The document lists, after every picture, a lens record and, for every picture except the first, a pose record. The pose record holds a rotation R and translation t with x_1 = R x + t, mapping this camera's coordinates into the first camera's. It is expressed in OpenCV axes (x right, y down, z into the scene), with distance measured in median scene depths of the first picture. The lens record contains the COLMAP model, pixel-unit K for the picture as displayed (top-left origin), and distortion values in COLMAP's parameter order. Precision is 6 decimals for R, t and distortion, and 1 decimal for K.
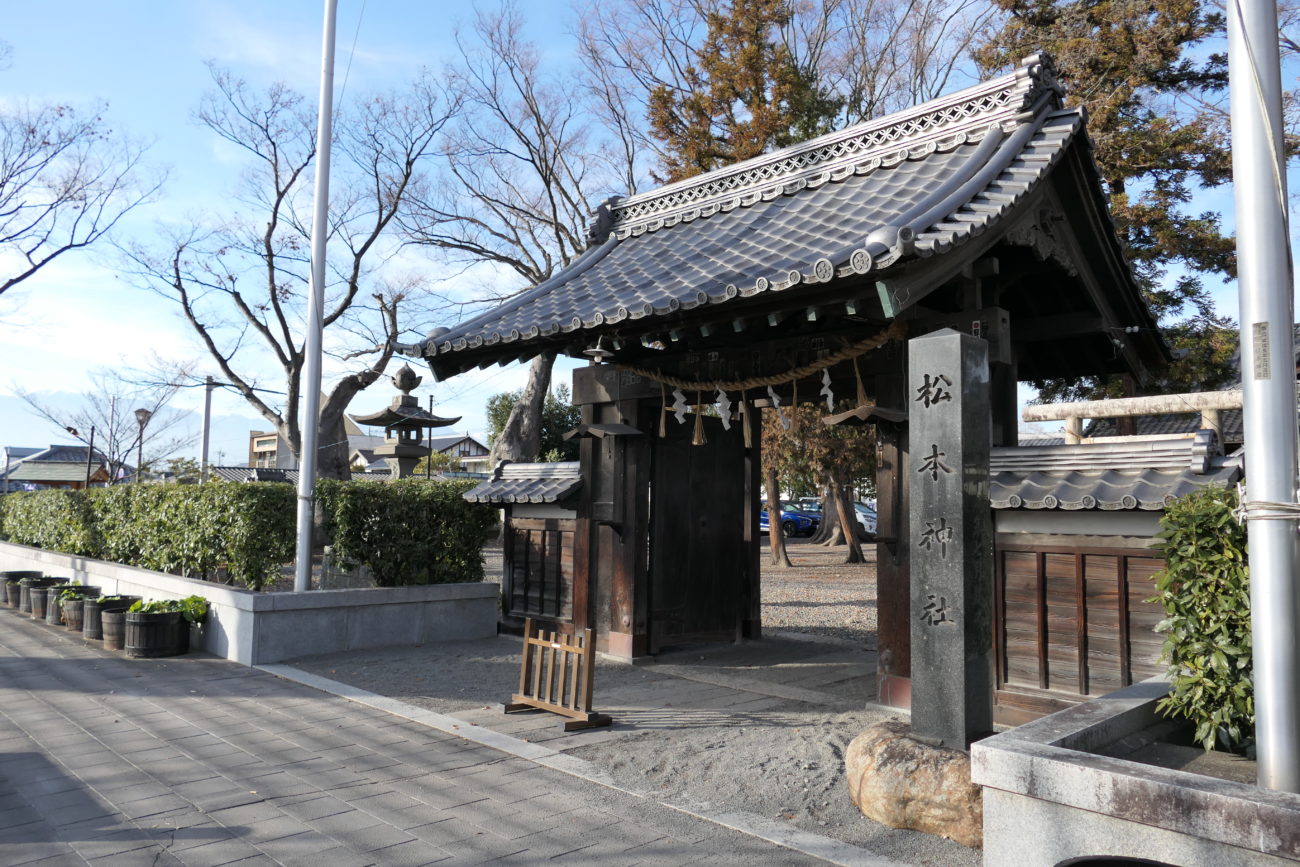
lens RADIAL K [[893.2, 0, 650.0], [0, 893.2, 433.5], [0, 0, 1]] dist [-0.007929, -0.004504]
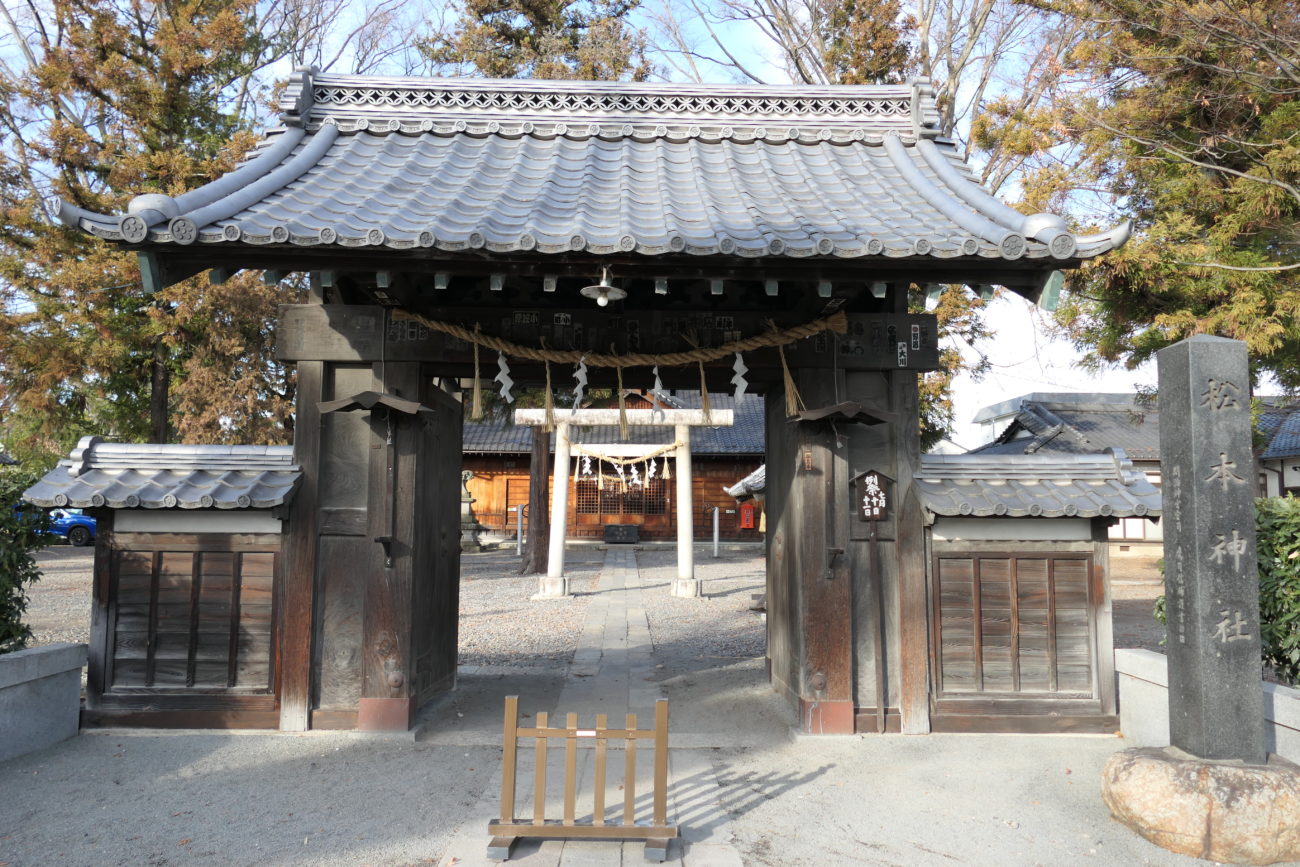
lens RADIAL K [[893.2, 0, 650.0], [0, 893.2, 433.5], [0, 0, 1]] dist [-0.007929, -0.004504]
pose [[0.702042, 0.057201, 0.709835, -0.359417], [-0.057518, 0.998067, -0.023542, 0.022502], [-0.709809, -0.024301, 0.703975, 0.347095]]
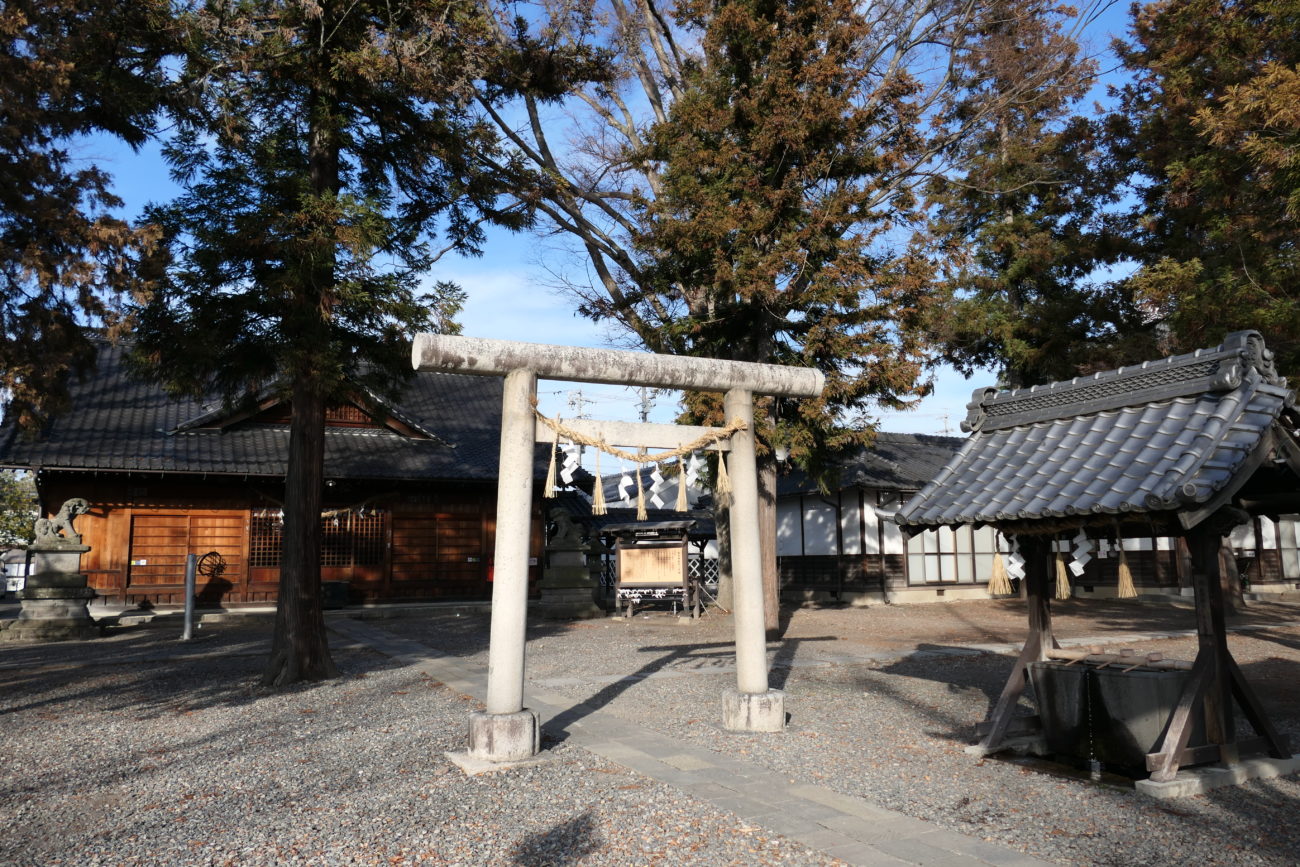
lens RADIAL K [[893.2, 0, 650.0], [0, 893.2, 433.5], [0, 0, 1]] dist [-0.007929, -0.004504]
pose [[0.312240, 0.117455, 0.942714, 0.072934], [-0.061360, 0.992749, -0.103366, 0.110303], [-0.948019, -0.025570, 0.317183, 1.401386]]
